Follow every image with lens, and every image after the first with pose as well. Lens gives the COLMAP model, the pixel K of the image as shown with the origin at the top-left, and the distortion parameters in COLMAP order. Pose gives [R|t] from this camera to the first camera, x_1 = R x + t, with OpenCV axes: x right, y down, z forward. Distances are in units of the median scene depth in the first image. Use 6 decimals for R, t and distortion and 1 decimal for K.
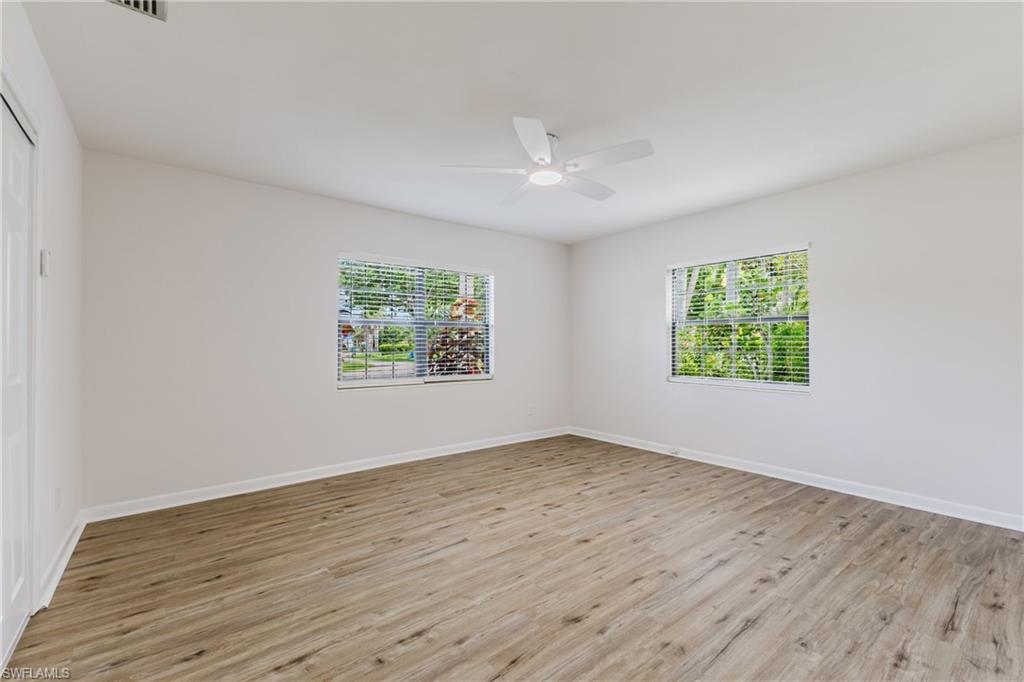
lens RADIAL K [[438.5, 0, 520.0], [0, 438.5, 348.9], [0, 0, 1]] dist [0.013772, -0.001694]
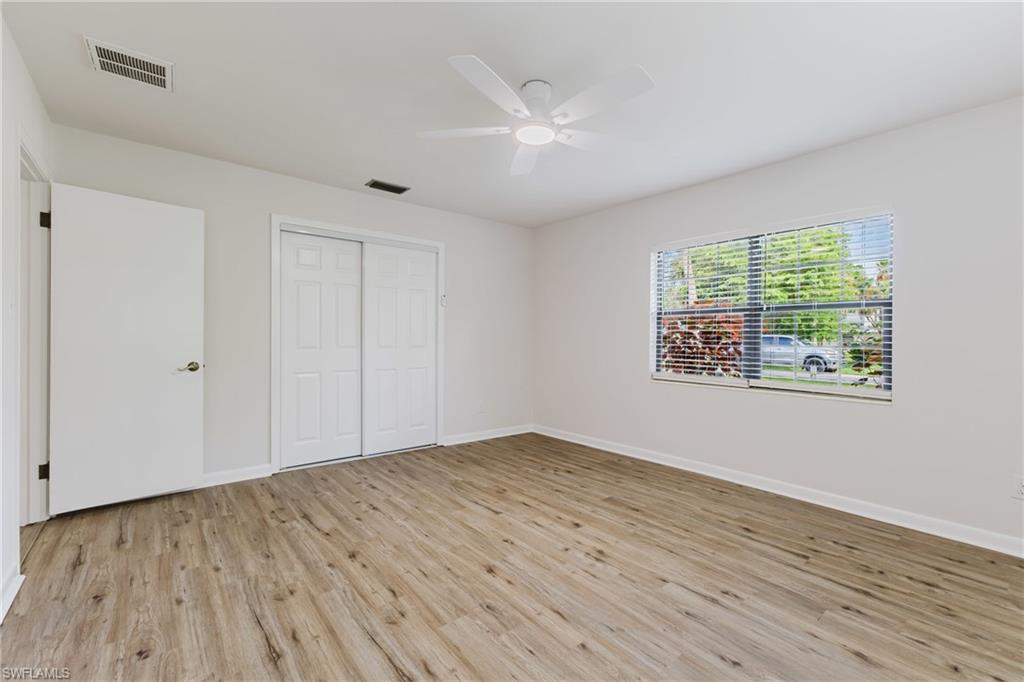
lens RADIAL K [[438.5, 0, 510.5], [0, 438.5, 340.7], [0, 0, 1]] dist [0.013772, -0.001694]
pose [[0.002753, 0.010886, -0.999937, 0.818975], [-0.015439, 0.999822, 0.010842, -0.008195], [0.999877, 0.015408, 0.002921, 0.859258]]
